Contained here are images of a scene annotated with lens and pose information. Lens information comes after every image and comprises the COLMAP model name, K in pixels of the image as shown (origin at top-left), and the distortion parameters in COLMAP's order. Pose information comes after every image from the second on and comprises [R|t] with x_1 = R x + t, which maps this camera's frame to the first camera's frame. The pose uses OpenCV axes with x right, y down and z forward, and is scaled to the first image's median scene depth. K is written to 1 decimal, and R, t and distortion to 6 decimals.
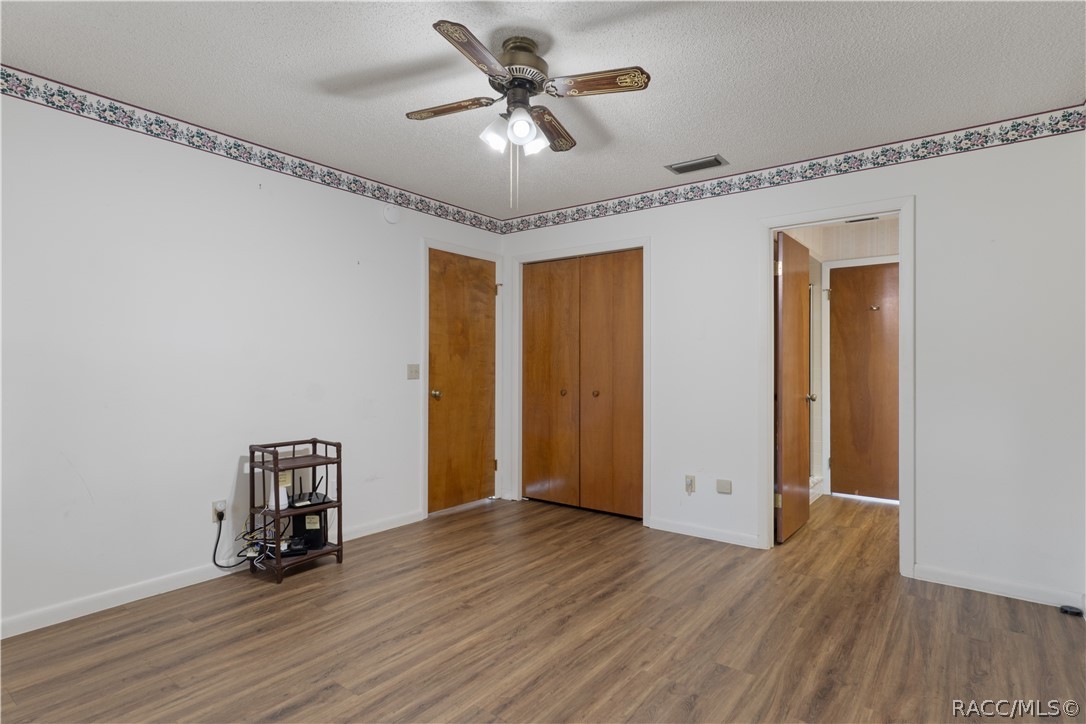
lens RADIAL K [[557.9, 0, 542.0], [0, 557.9, 357.5], [0, 0, 1]] dist [-0.000192, 0.000236]
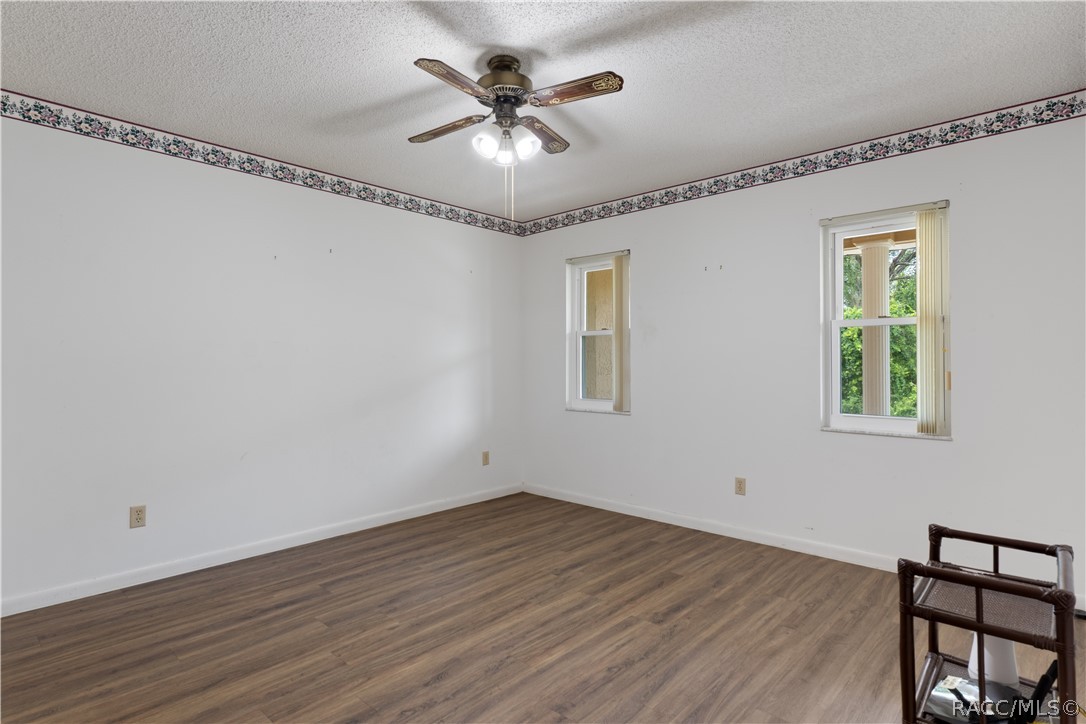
lens RADIAL K [[565.4, 0, 545.1], [0, 565.4, 357.3], [0, 0, 1]] dist [0.004349, 0.000371]
pose [[-0.996061, -0.001014, 0.088662, -0.176251], [-0.003045, 0.999736, -0.022774, 0.024363], [-0.088616, -0.022954, -0.995801, 1.693869]]
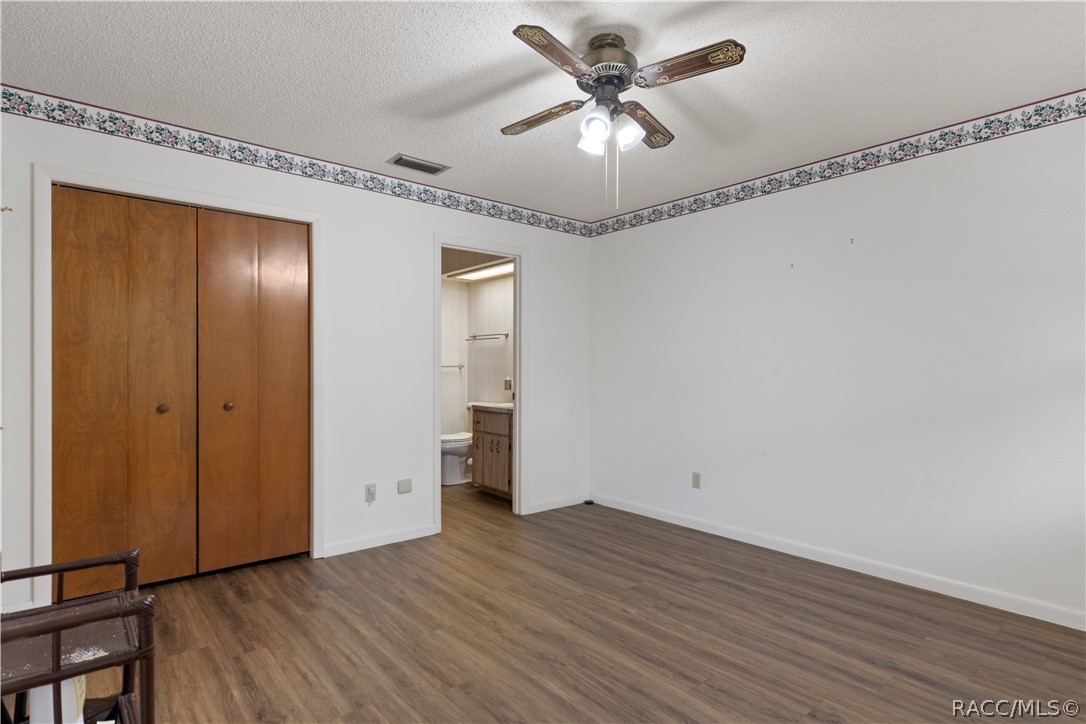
lens RADIAL K [[565.4, 0, 545.1], [0, 565.4, 357.3], [0, 0, 1]] dist [0.004349, 0.000371]
pose [[0.223569, 0.017389, 0.974533, -0.855166], [-0.014751, 0.999787, -0.014456, 0.012081], [-0.974576, -0.011144, 0.223778, 0.719964]]
